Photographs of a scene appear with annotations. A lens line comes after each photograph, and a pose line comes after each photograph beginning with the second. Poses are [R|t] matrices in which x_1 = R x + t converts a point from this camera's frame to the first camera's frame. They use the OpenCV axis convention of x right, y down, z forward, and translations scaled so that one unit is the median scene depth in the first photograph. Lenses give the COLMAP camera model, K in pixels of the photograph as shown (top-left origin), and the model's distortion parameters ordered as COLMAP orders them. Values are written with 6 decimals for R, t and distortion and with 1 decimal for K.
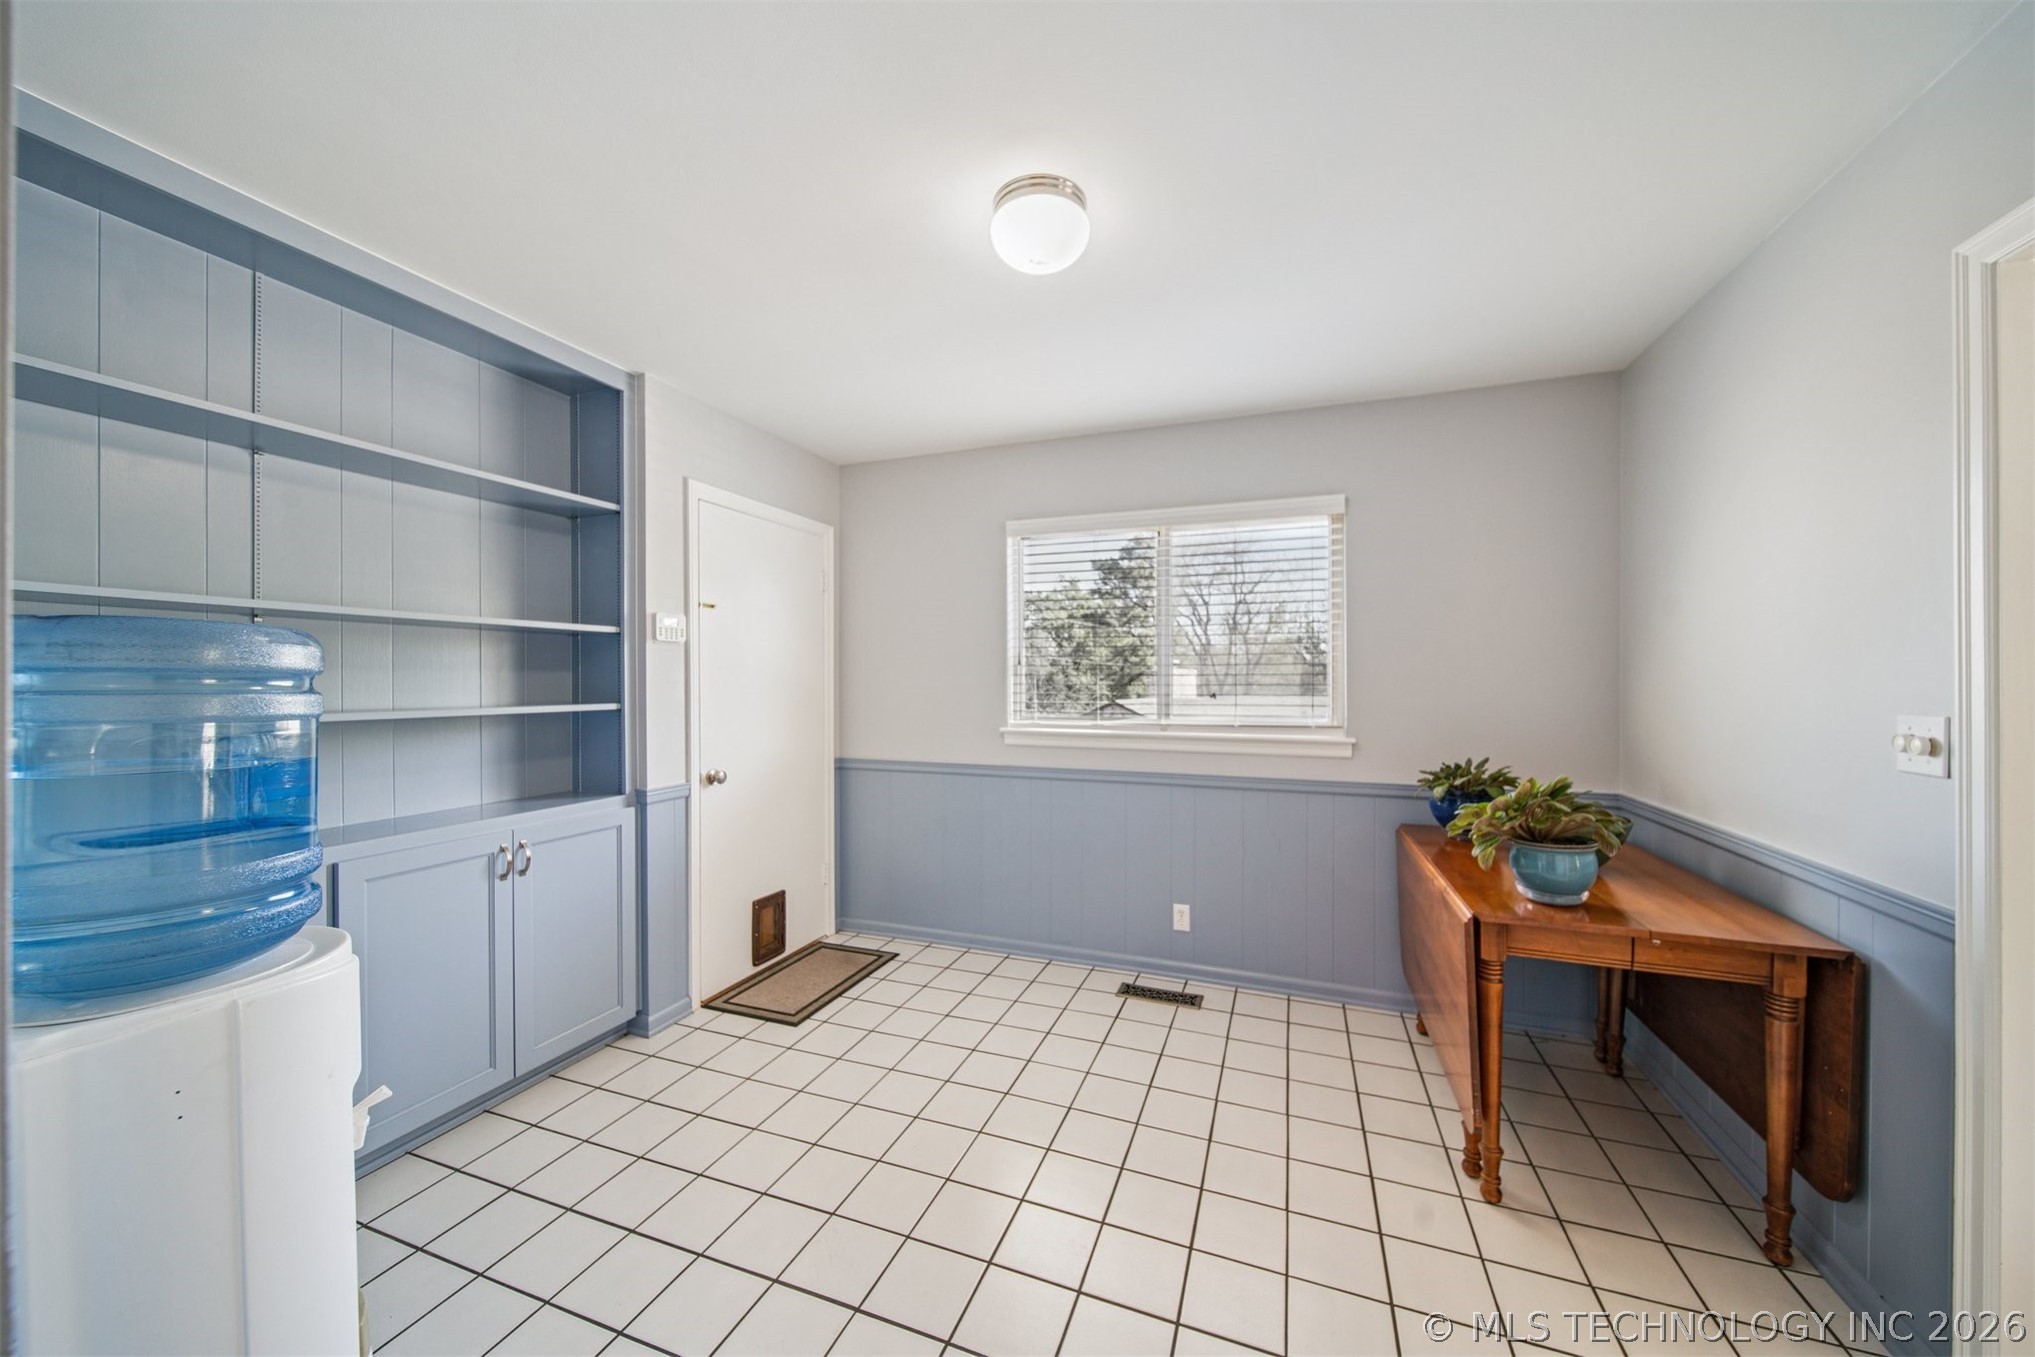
lens RADIAL K [[730.0, 0, 1013.2], [0, 730.0, 682.7], [0, 0, 1]] dist [-0.000884, 0.000247]
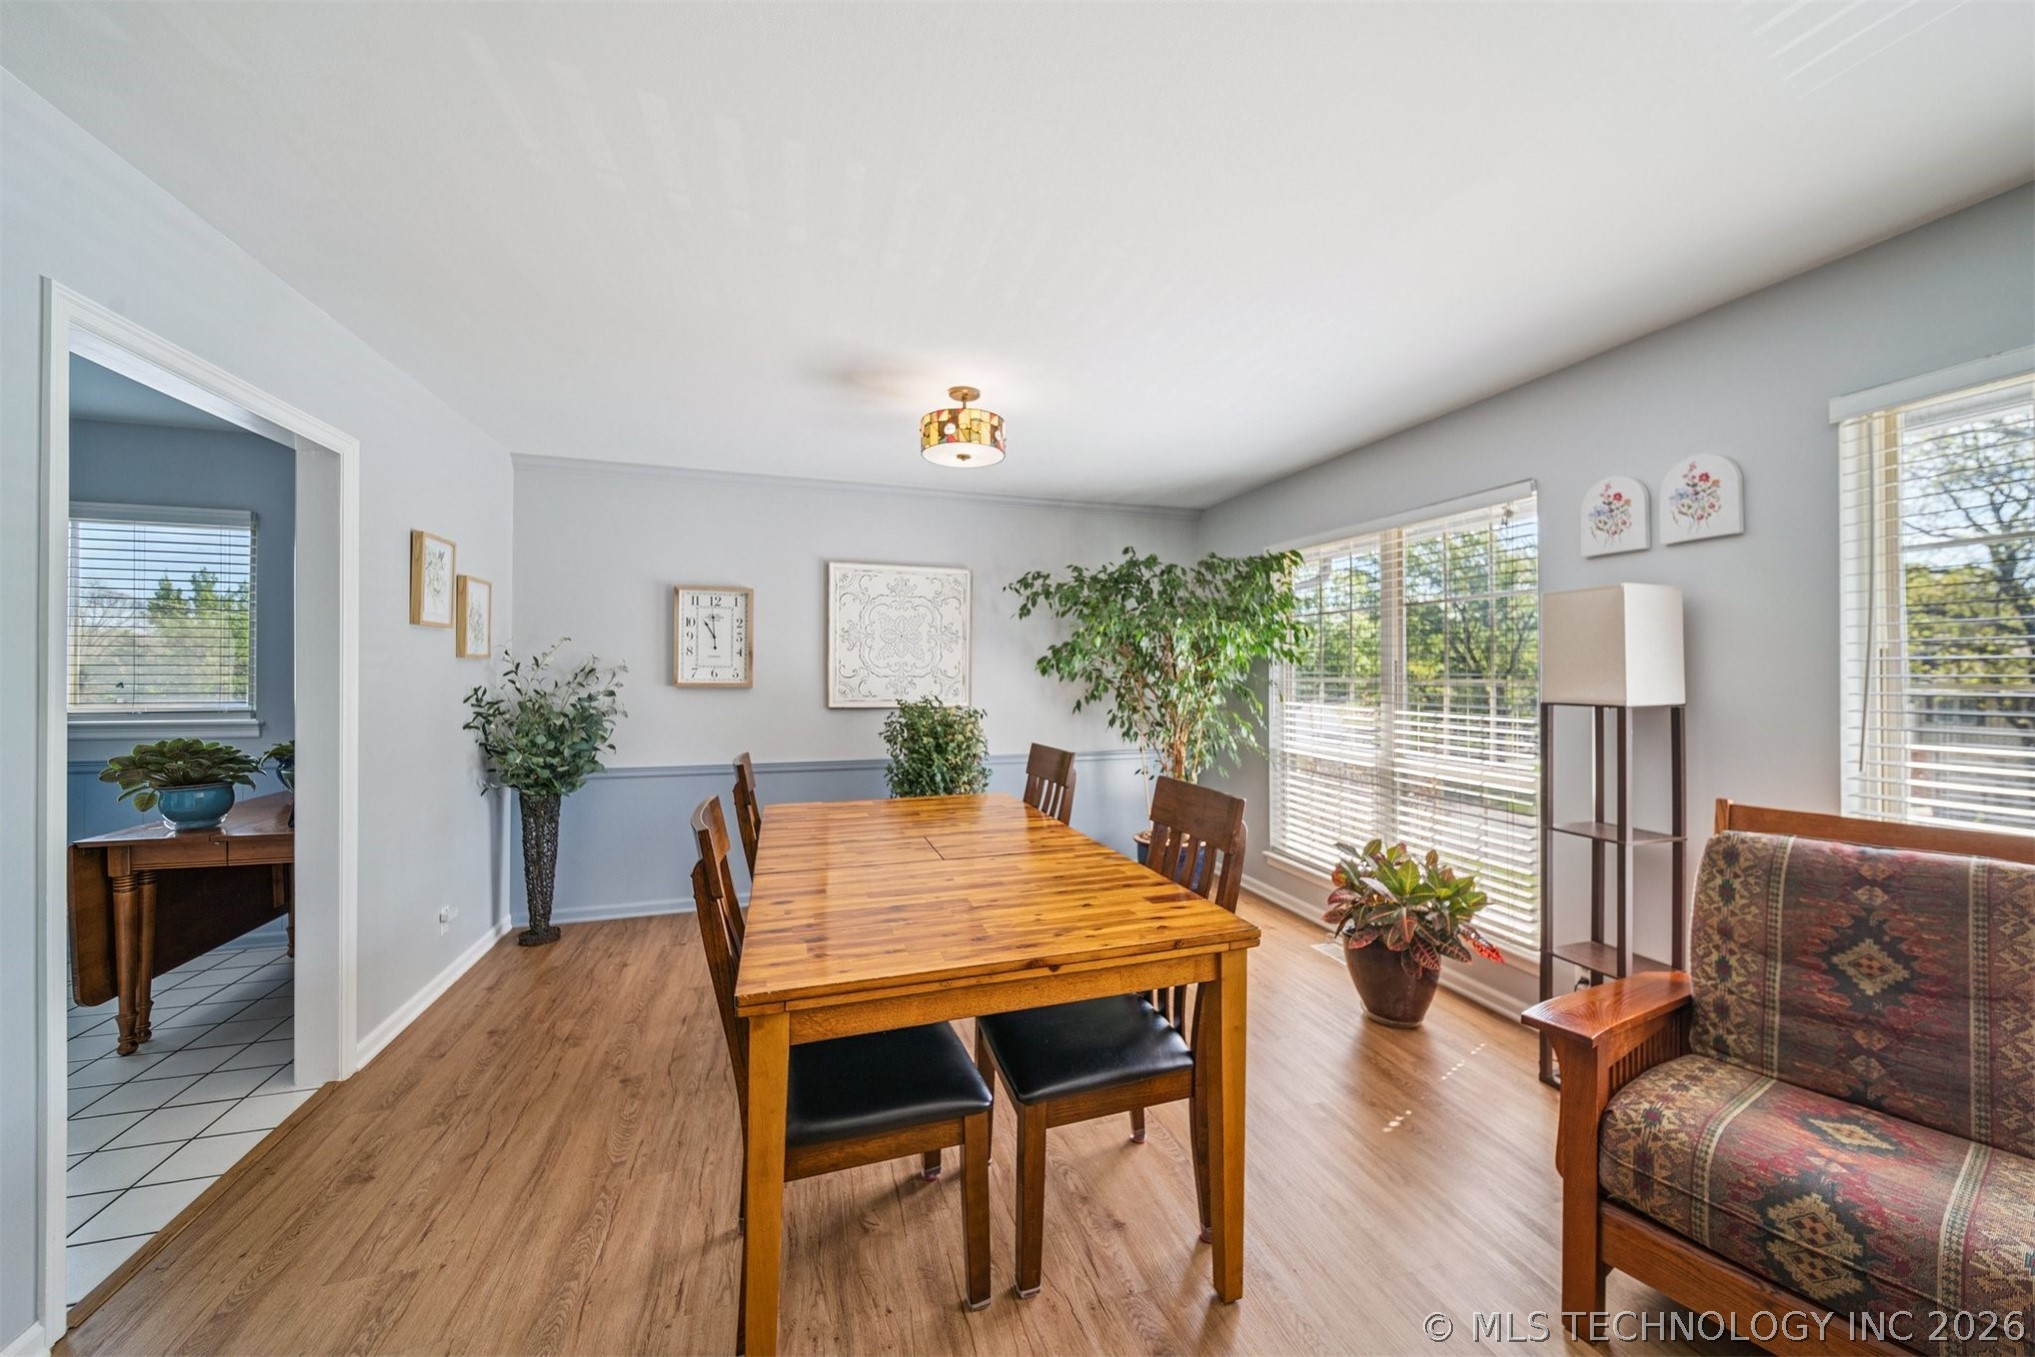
lens RADIAL K [[697.3, 0, 1007.3], [0, 697.3, 678.3], [0, 0, 1]] dist [-0.012318, -0.000124]
pose [[0.789292, -0.002661, 0.614013, 1.177455], [0.002408, 0.999996, 0.001238, 0.012874], [-0.614014, 0.000501, 0.789295, -1.017980]]
